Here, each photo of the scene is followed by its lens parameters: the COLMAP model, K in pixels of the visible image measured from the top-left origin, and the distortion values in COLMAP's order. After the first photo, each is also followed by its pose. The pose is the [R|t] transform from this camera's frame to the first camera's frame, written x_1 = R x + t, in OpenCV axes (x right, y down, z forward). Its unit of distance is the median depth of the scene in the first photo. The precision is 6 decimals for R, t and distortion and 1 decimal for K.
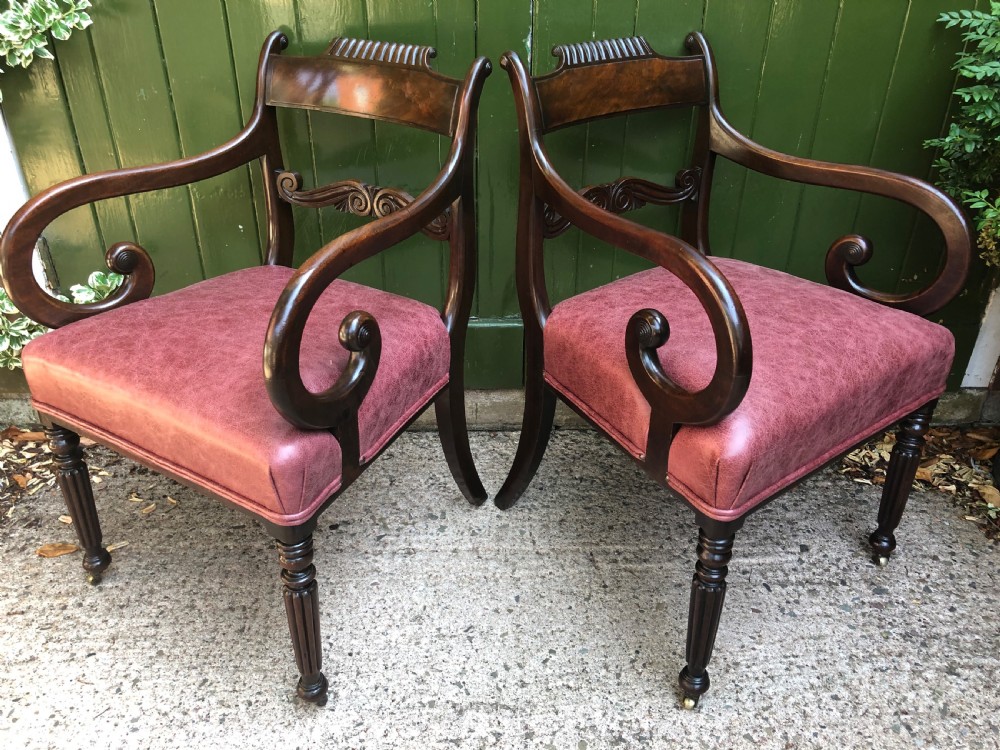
lens RADIAL K [[819.0, 0, 501.6], [0, 819.0, 362.4], [0, 0, 1]] dist [0.002940, 0.016607]
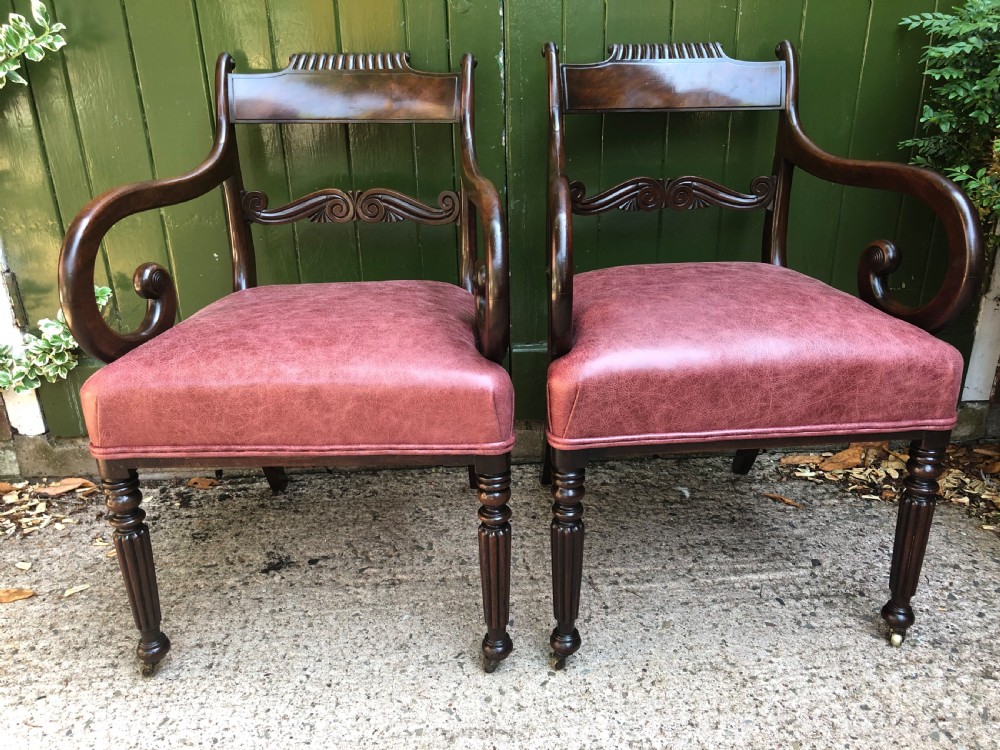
lens RADIAL K [[819.4, 0, 503.0], [0, 819.4, 363.4], [0, 0, 1]] dist [0.001352, 0.016985]
pose [[0.999230, -0.036677, 0.013926, 0.007718], [0.038201, 0.990444, -0.132518, 0.122467], [-0.008932, 0.132948, 0.991083, 0.048742]]
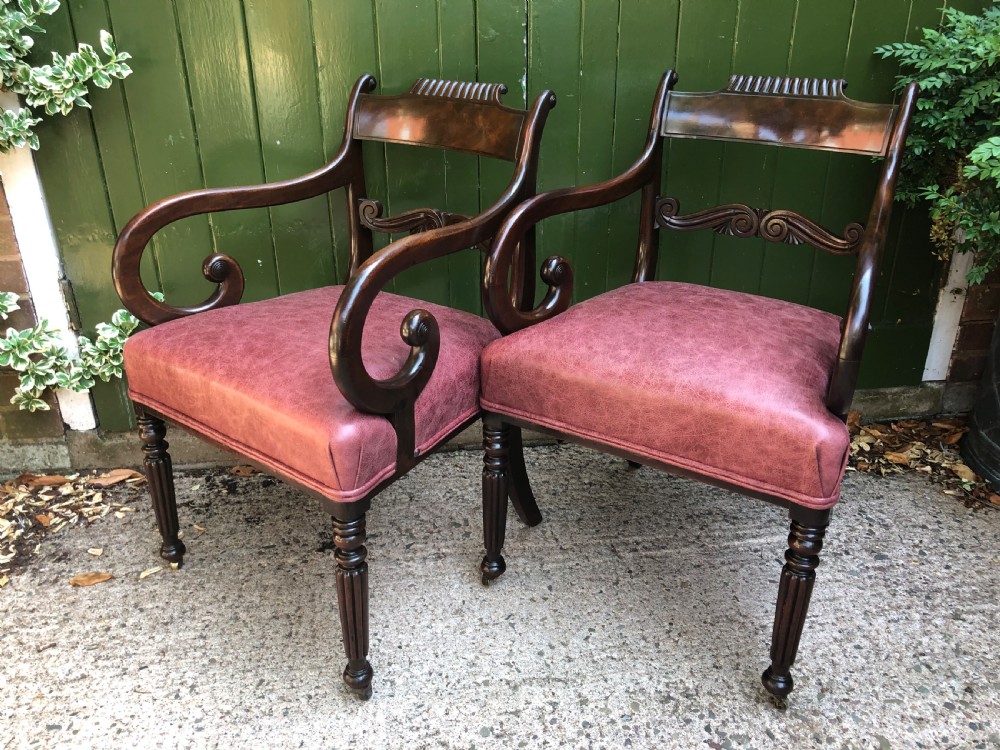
lens RADIAL K [[817.5, 0, 499.0], [0, 817.5, 358.4], [0, 0, 1]] dist [-0.007352, 0.038301]
pose [[0.995851, -0.054838, 0.072626, -0.107291], [0.062154, 0.992774, -0.102648, 0.100821], [-0.066472, 0.106736, 0.992063, -0.067004]]
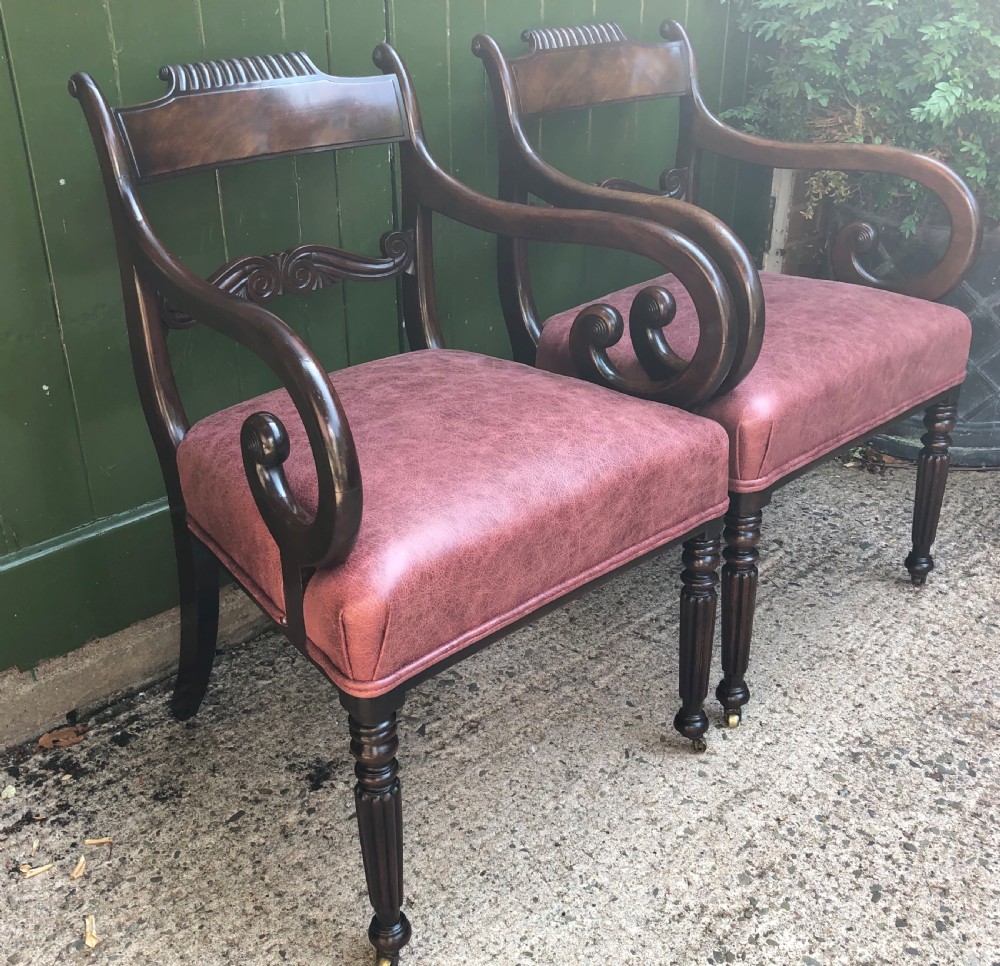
lens RADIAL K [[1129.9, 0, 468.1], [0, 1129.9, 495.2], [0, 0, 1]] dist [0.035096, -0.075087]
pose [[0.754349, -0.321609, 0.572298, -0.691287], [0.343350, 0.936319, 0.073603, -0.046761], [-0.559525, 0.140976, 0.816736, 0.138902]]
